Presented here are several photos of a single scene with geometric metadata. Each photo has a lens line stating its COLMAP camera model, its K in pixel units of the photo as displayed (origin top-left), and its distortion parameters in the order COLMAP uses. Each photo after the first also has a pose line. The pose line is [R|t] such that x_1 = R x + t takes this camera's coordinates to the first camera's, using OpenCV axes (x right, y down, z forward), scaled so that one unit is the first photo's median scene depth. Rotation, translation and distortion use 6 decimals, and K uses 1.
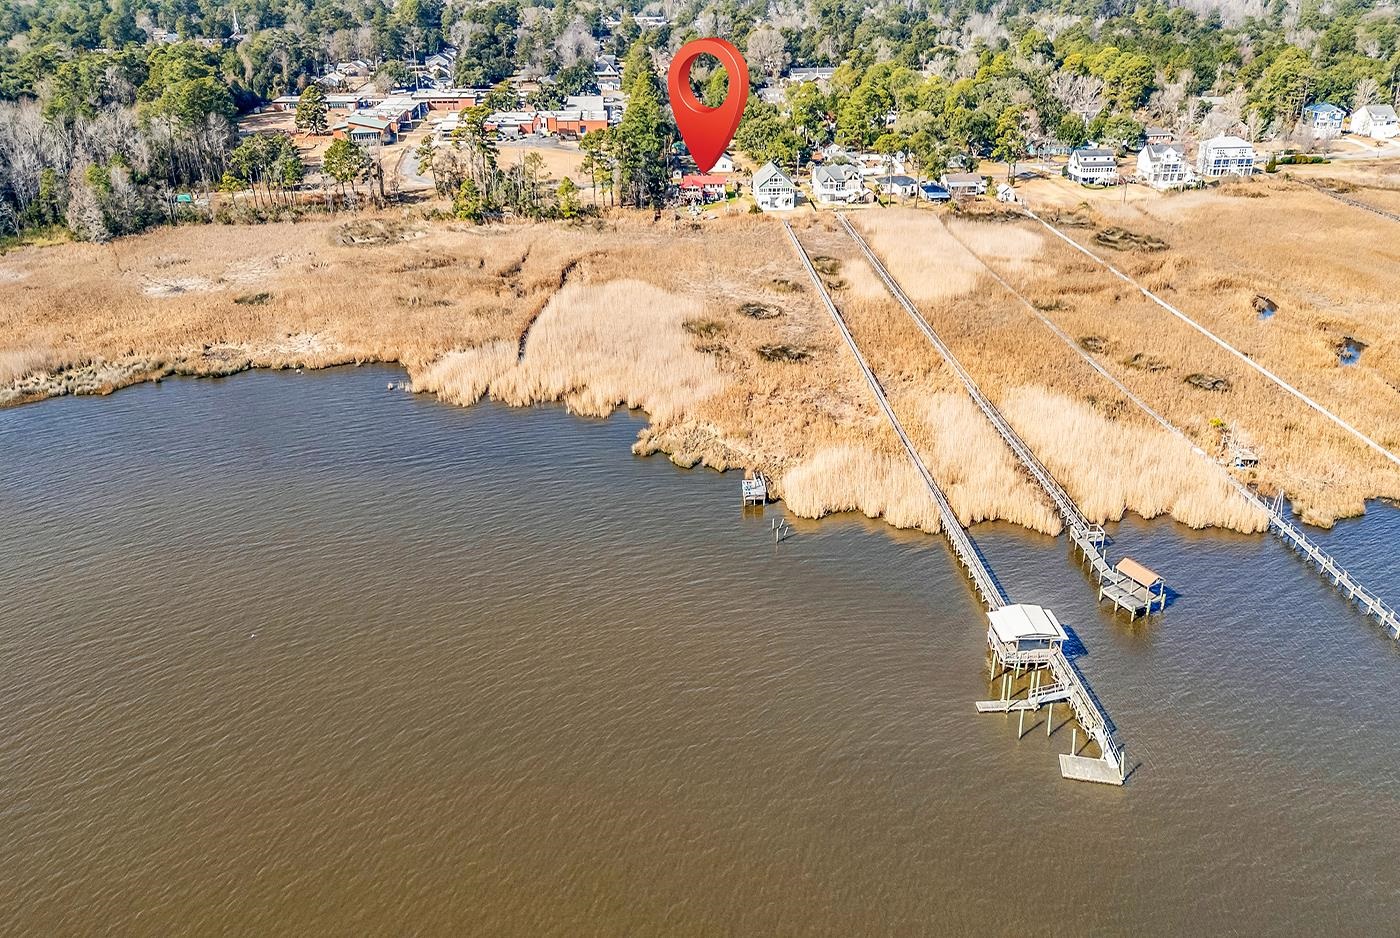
lens RADIAL K [[944.7, 0, 700.0], [0, 944.7, 469.0], [0, 0, 1]] dist [-0.000350, -0.016533]
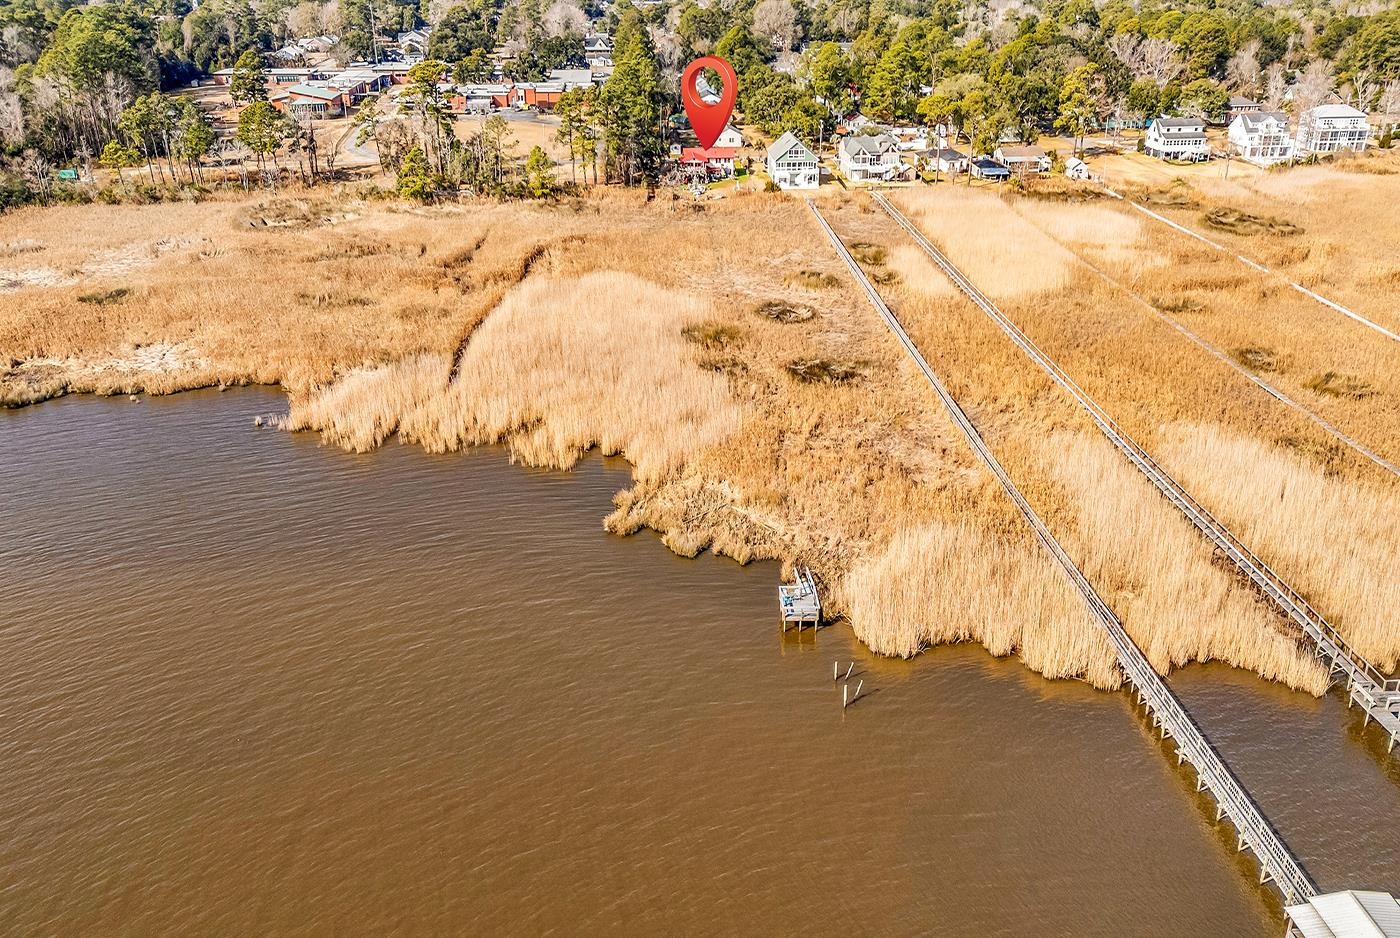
lens RADIAL K [[944.7, 0, 700.0], [0, 944.7, 469.0], [0, 0, 1]] dist [-0.000350, -0.016533]
pose [[1.000000, -0.000086, 0.000843, -0.003917], [0.000089, 0.999995, -0.003052, -0.033516], [-0.000843, 0.003052, 0.999995, 0.206856]]
